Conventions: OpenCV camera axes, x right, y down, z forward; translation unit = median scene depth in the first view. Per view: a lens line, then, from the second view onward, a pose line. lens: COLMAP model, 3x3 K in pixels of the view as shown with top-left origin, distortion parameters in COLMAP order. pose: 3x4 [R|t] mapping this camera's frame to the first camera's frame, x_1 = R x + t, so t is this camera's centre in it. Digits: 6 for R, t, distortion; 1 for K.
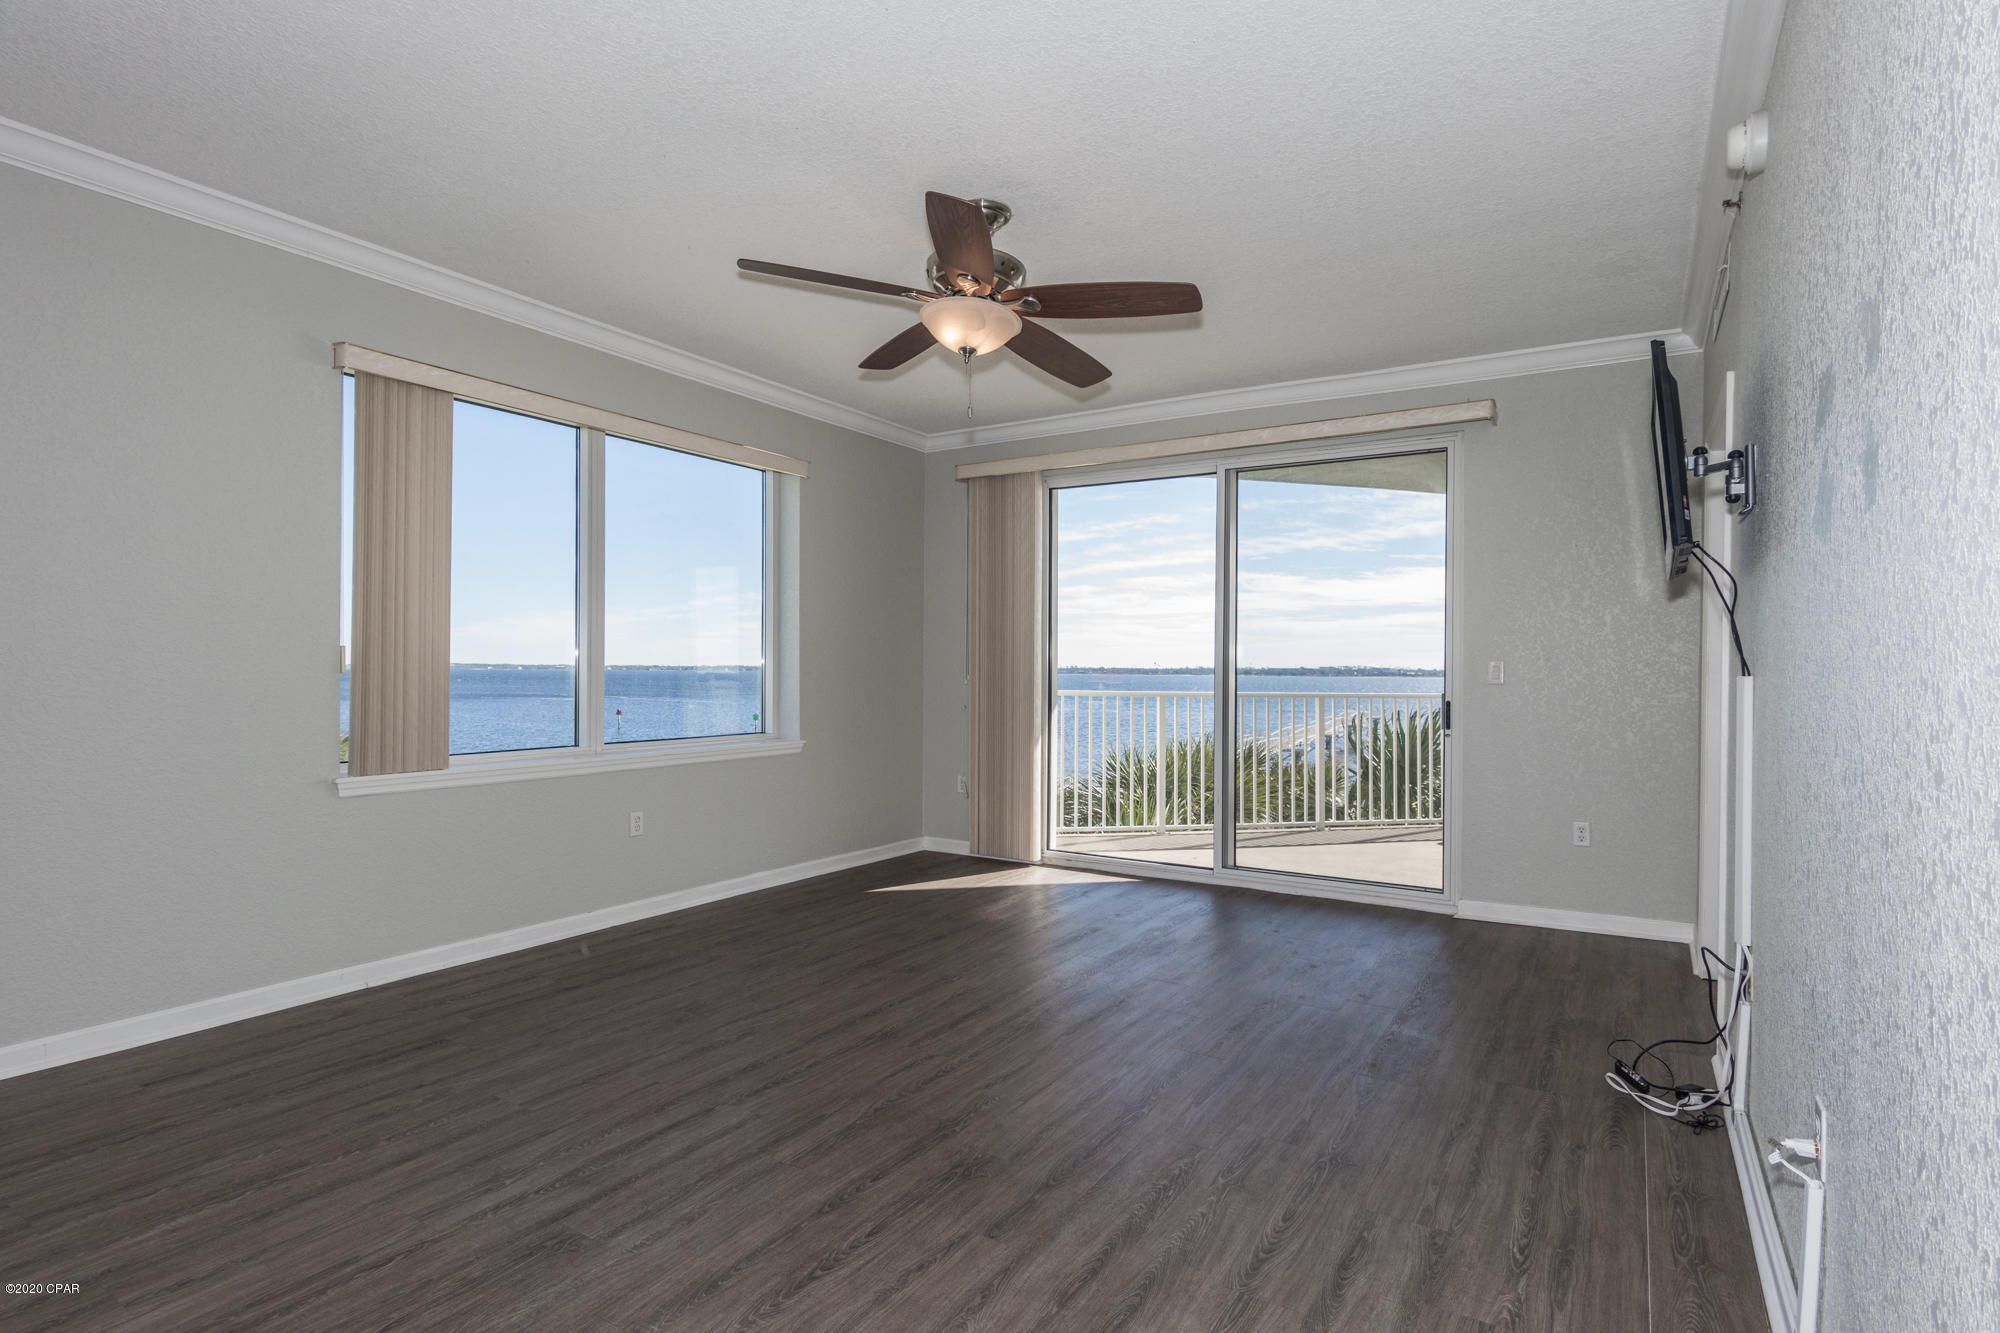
lens RADIAL K [[1011.3, 0, 1000.0], [0, 1011.3, 666.5], [0, 0, 1]] dist [0.002285, 0.000262]
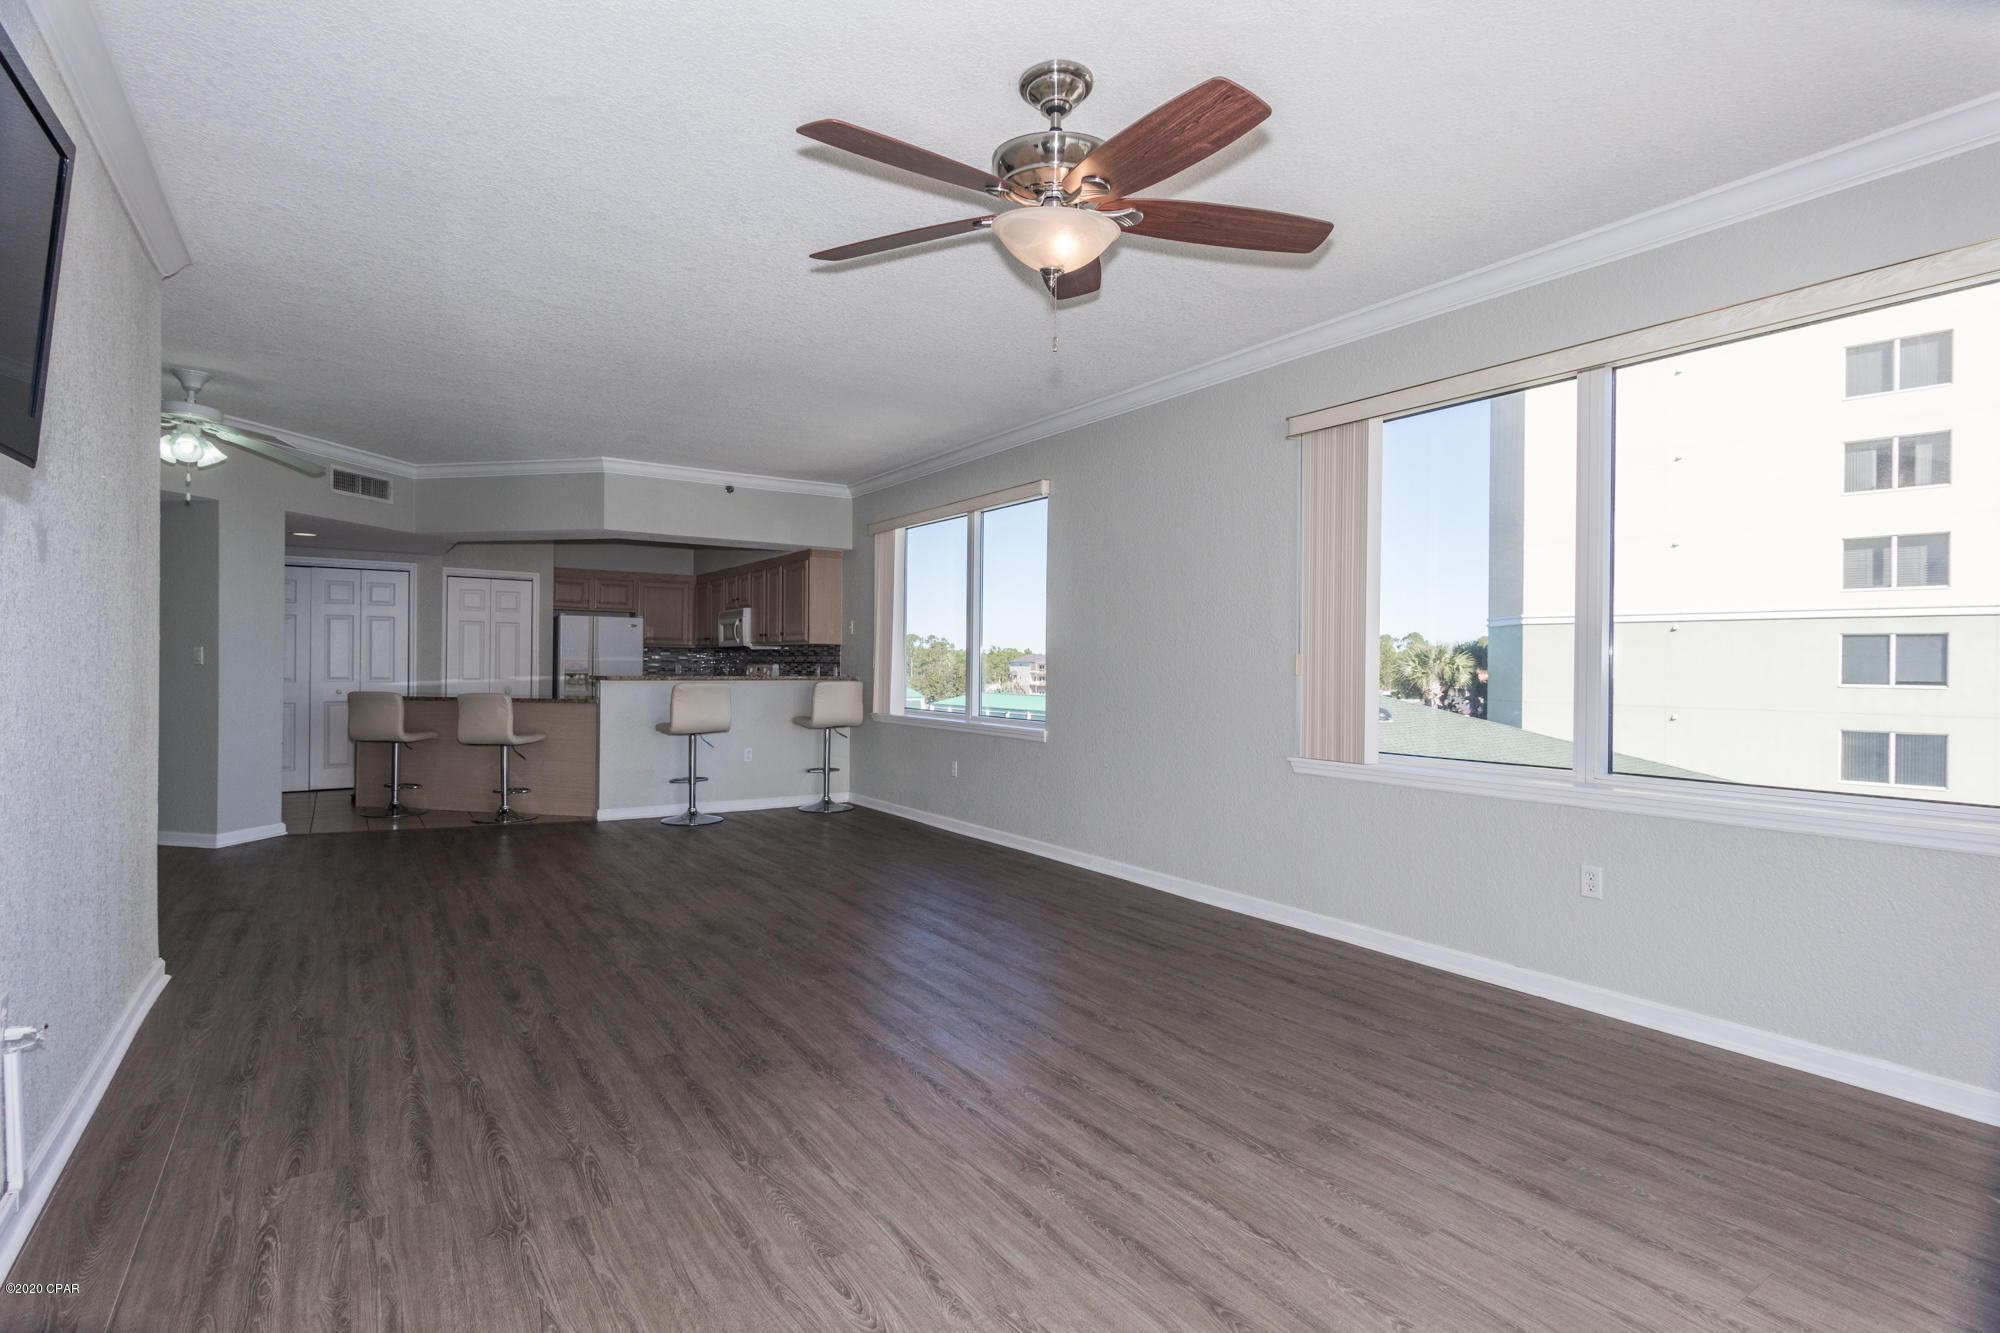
lens RADIAL K [[973.2, 0, 1000.0], [0, 973.2, 666.5], [0, 0, 1]] dist [0.000001, -0.000147]
pose [[-0.406886, -0.008858, -0.913436, 0.686065], [-0.009955, 0.999937, -0.005262, 0.005634], [0.913425, 0.006952, -0.406948, 1.273933]]
